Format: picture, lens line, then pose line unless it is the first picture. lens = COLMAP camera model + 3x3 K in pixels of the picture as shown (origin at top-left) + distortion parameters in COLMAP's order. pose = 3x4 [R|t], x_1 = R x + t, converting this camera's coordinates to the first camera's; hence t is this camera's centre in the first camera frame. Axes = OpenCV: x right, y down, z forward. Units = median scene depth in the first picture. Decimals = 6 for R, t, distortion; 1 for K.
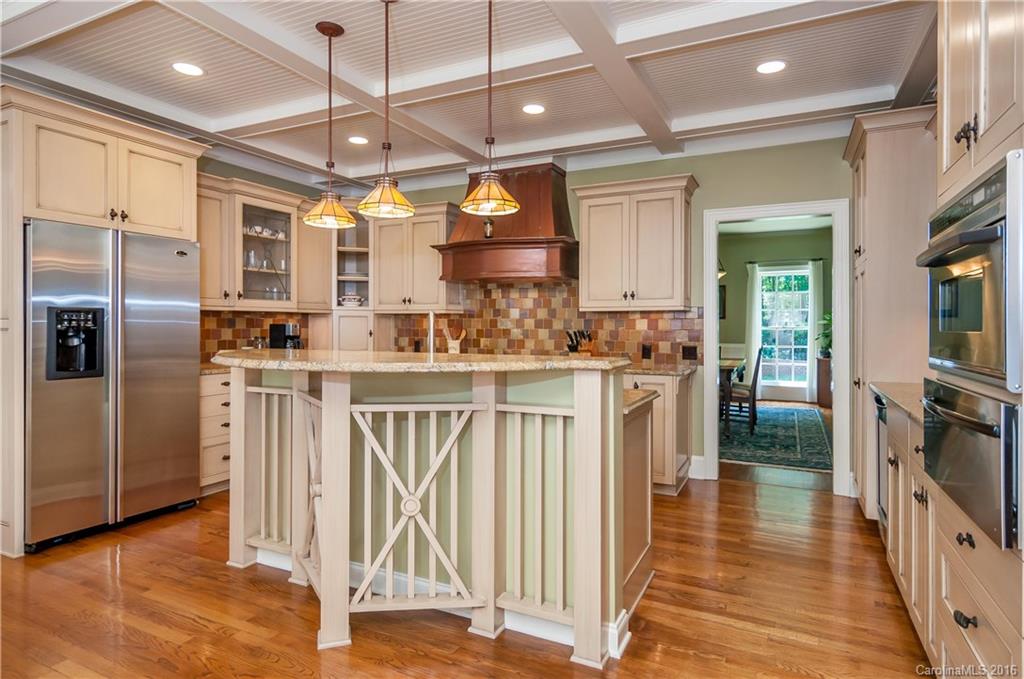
lens RADIAL K [[551.7, 0, 524.6], [0, 551.7, 326.9], [0, 0, 1]] dist [-0.011133, 0.001240]
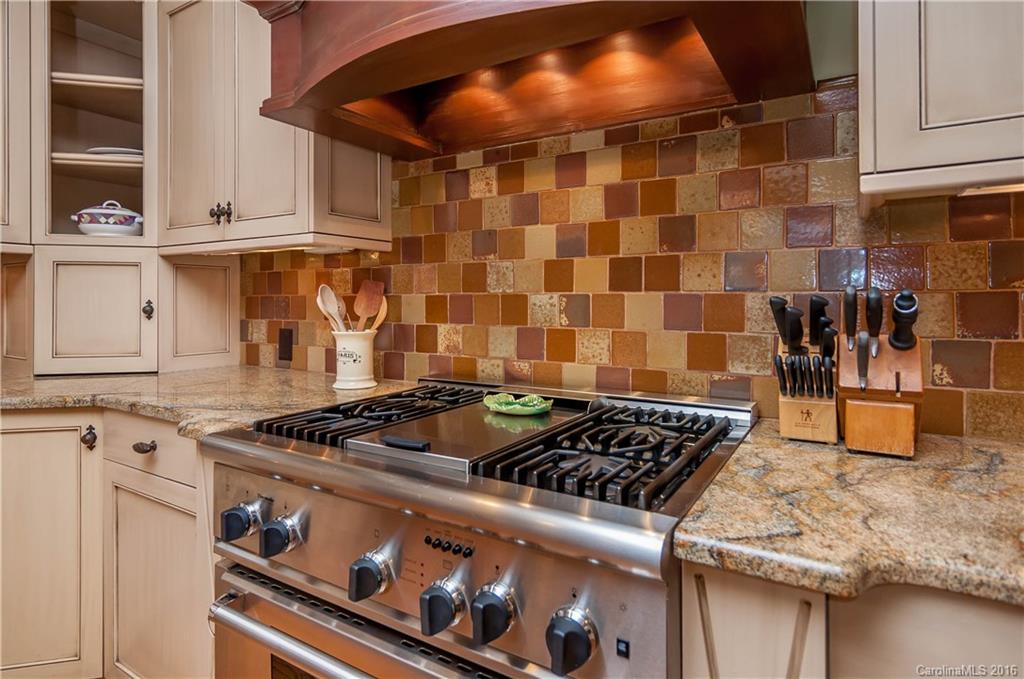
lens RADIAL K [[551.7, 0, 510.0], [0, 551.7, 303.6], [0, 0, 1]] dist [-0.011133, 0.001240]
pose [[0.993715, -0.003434, -0.111886, -0.001411], [0.003509, 0.999994, 0.000475, 0.009047], [0.111884, -0.000864, 0.993721, 0.725668]]
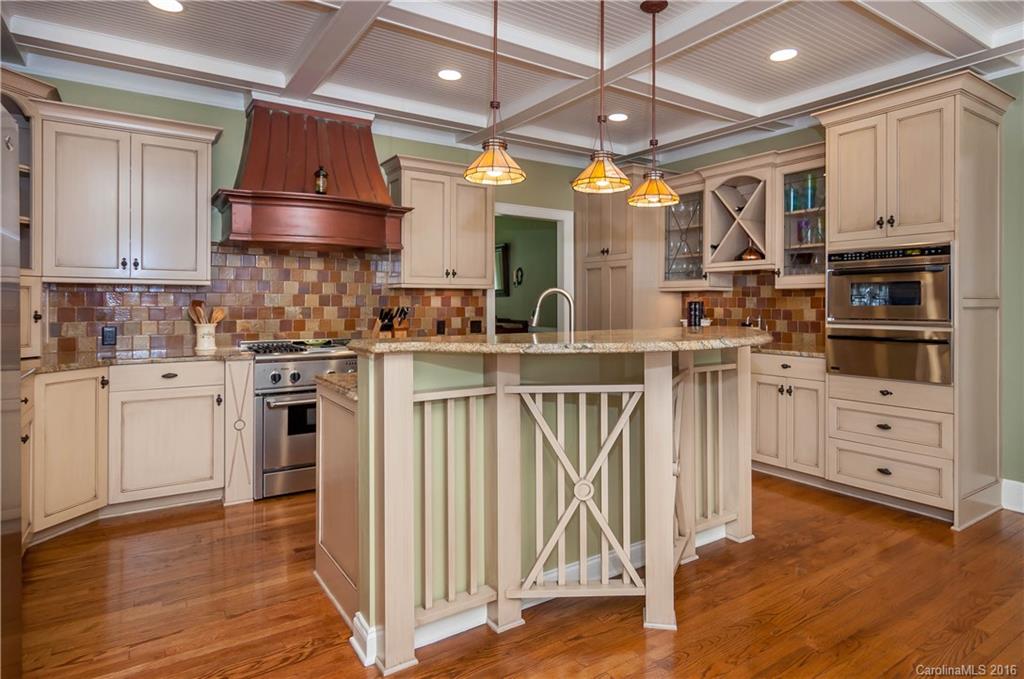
lens RADIAL K [[581.1, 0, 522.7], [0, 581.1, 301.9], [0, 0, 1]] dist [0.001790, -0.000345]
pose [[0.509727, -0.001664, 0.860334, -0.592773], [0.000234, 0.999998, 0.001796, -0.004980], [-0.860336, -0.000714, 0.509727, 0.289371]]
